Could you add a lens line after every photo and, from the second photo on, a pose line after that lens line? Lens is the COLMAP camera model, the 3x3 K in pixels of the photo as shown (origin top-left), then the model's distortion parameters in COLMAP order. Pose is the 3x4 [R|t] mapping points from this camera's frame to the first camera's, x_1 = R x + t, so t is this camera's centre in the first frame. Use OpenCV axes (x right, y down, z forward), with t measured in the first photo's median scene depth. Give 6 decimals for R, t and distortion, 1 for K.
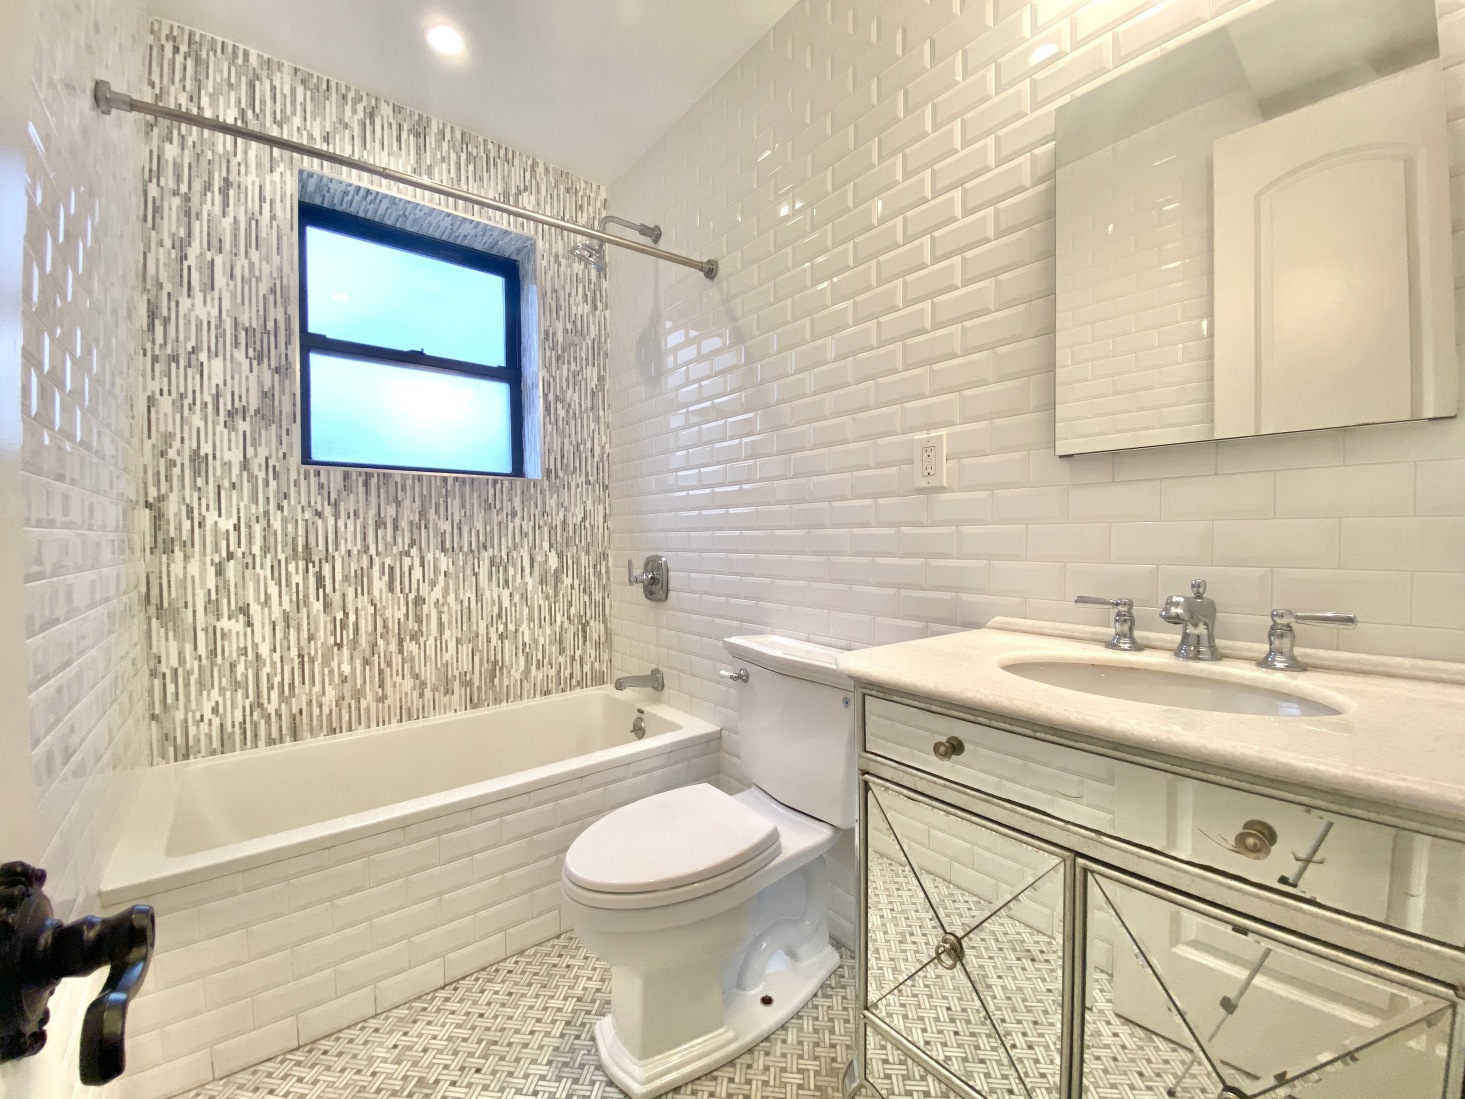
lens RADIAL K [[605.0, 0, 729.9], [0, 605.0, 546.1], [0, 0, 1]] dist [0.001539, -0.001294]
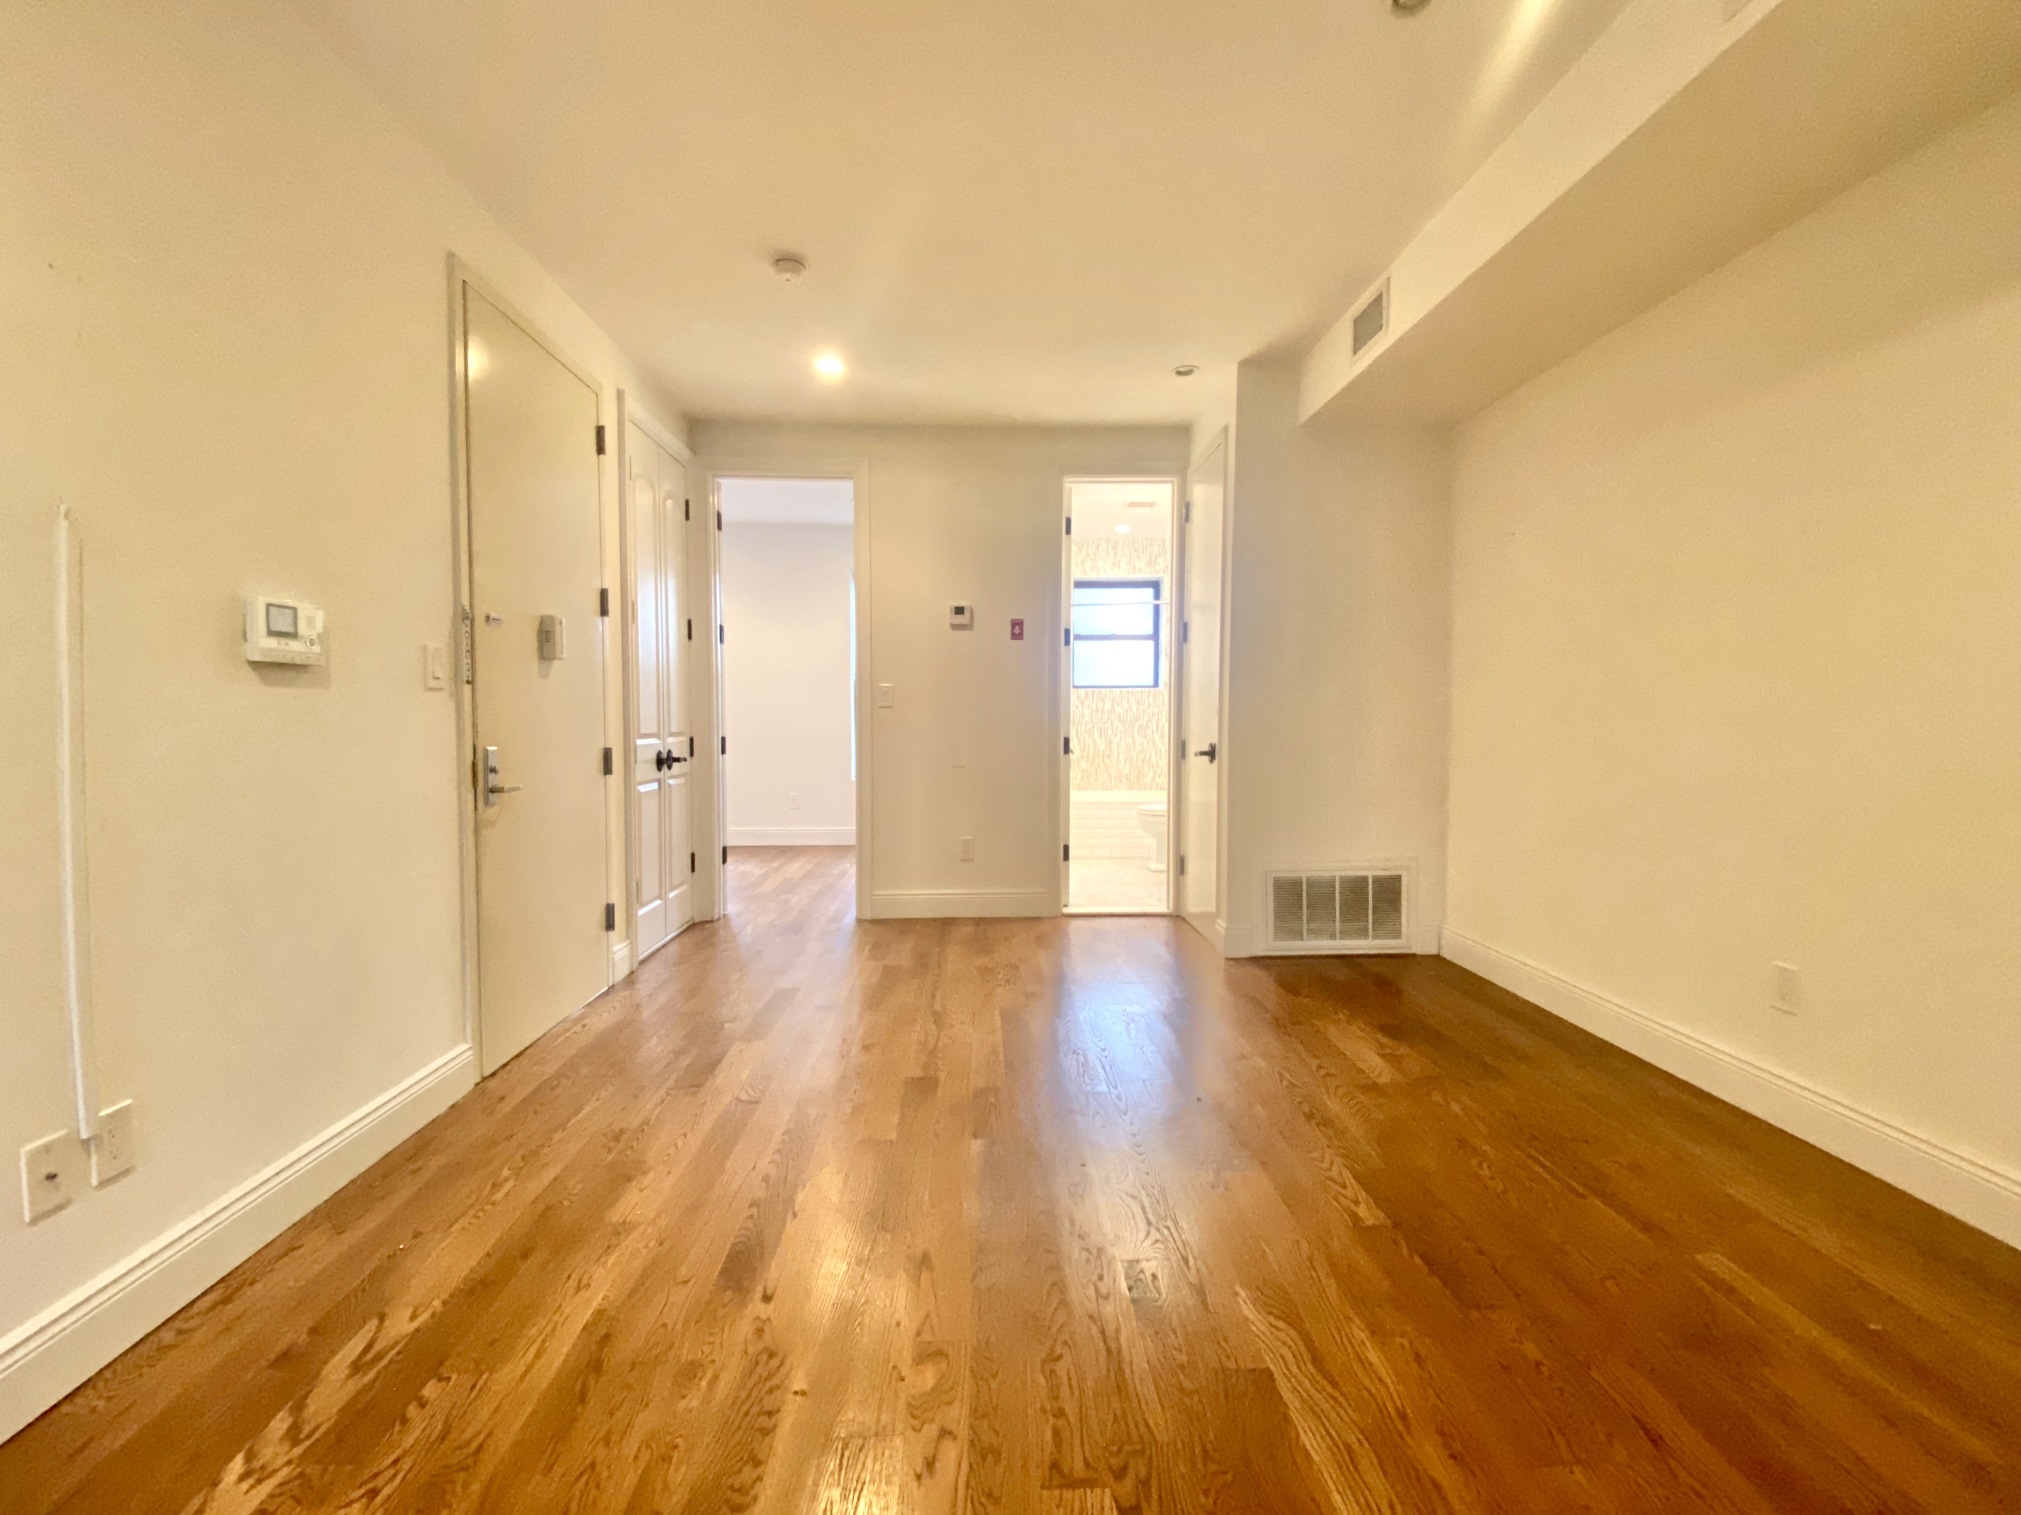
lens RADIAL K [[834.6, 0, 1010.6], [0, 834.6, 755.1], [0, 0, 1]] dist [0.001539, -0.001294]
pose [[0.805580, 0.033219, -0.591555, 1.139290], [-0.019423, 0.999371, 0.029670, 0.049370], [0.592169, -0.012412, 0.805719, -1.925086]]
